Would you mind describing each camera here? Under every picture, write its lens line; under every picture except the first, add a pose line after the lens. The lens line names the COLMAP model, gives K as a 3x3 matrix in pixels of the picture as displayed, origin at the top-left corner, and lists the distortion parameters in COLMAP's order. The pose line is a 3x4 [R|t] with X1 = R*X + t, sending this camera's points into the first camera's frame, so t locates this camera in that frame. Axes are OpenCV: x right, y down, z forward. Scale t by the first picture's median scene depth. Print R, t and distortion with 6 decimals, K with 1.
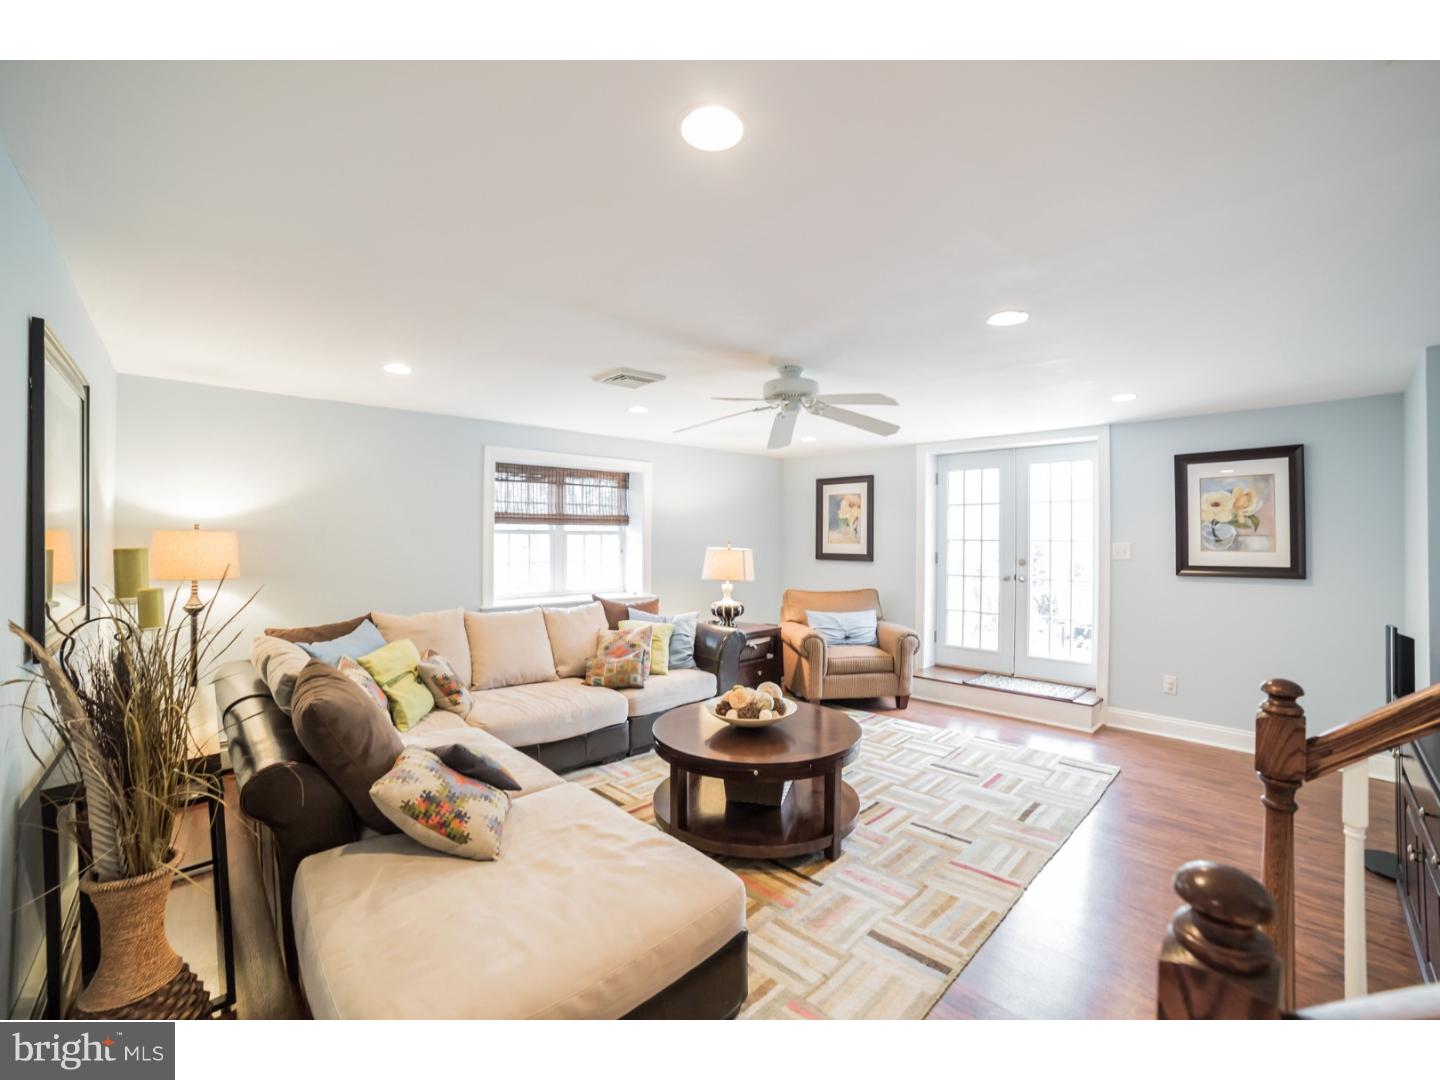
lens RADIAL K [[603.7, 0, 729.3], [0, 603.7, 533.2], [0, 0, 1]] dist [-0.034385, -0.000137]
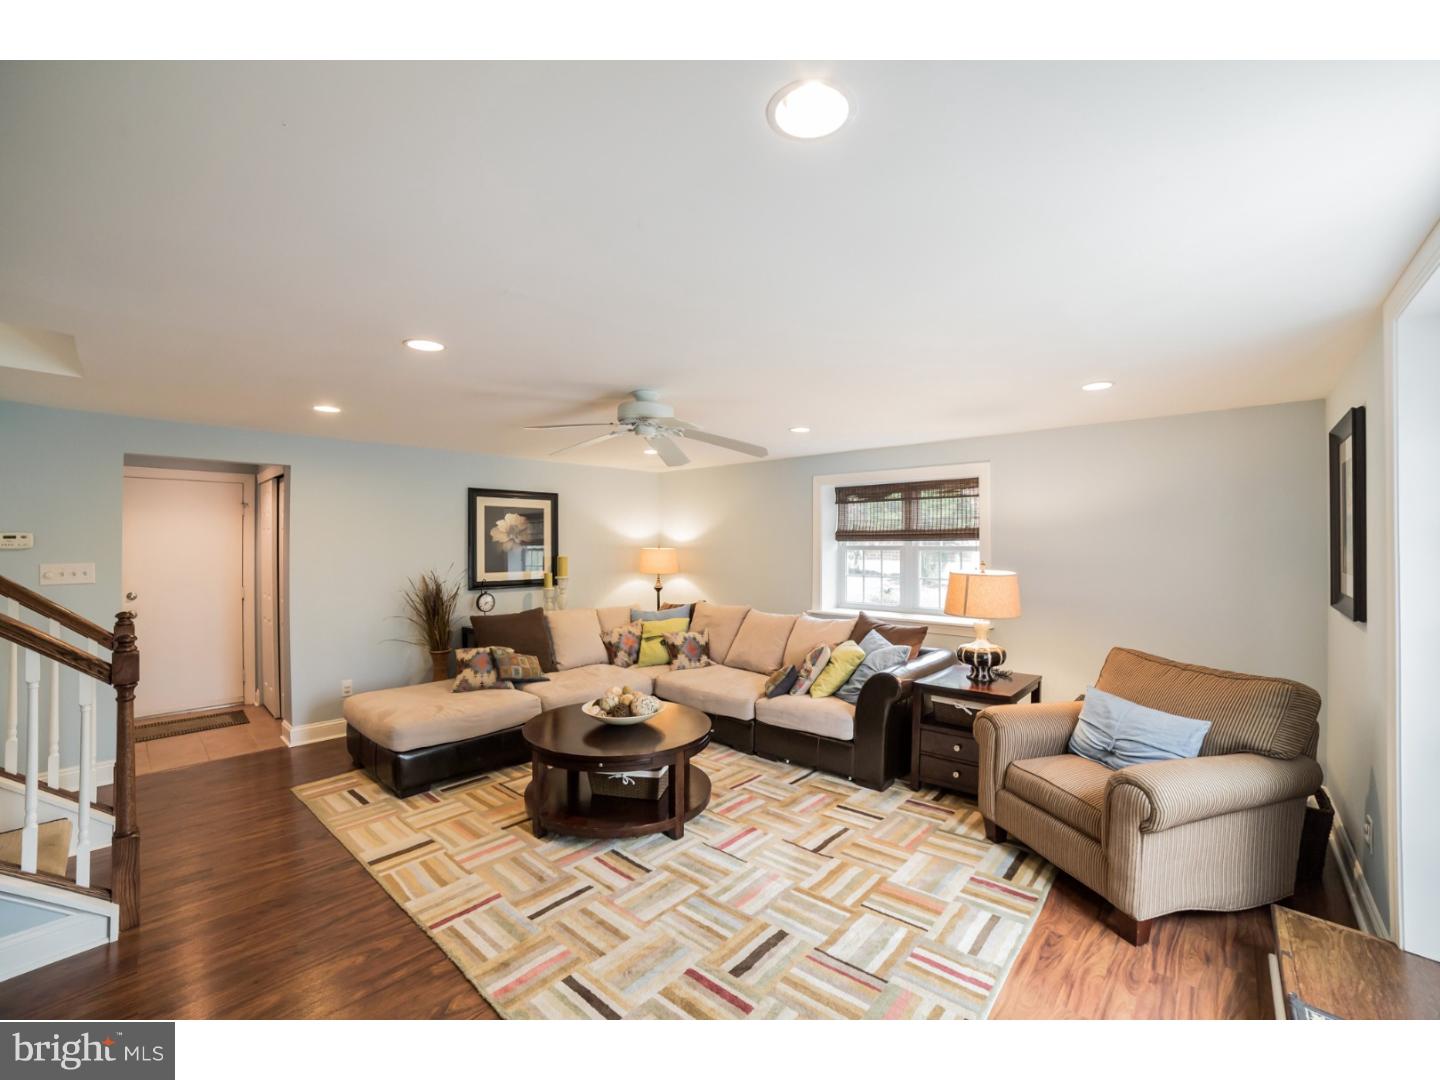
lens RADIAL K [[583.0, 0, 750.5], [0, 583.0, 550.0], [0, 0, 1]] dist [-0.019956, 0.000103]
pose [[0.075191, -0.005394, -0.997155, 0.903679], [0.006374, 0.999968, -0.004929, 0.005940], [0.997149, -0.005985, 0.075223, 0.913496]]
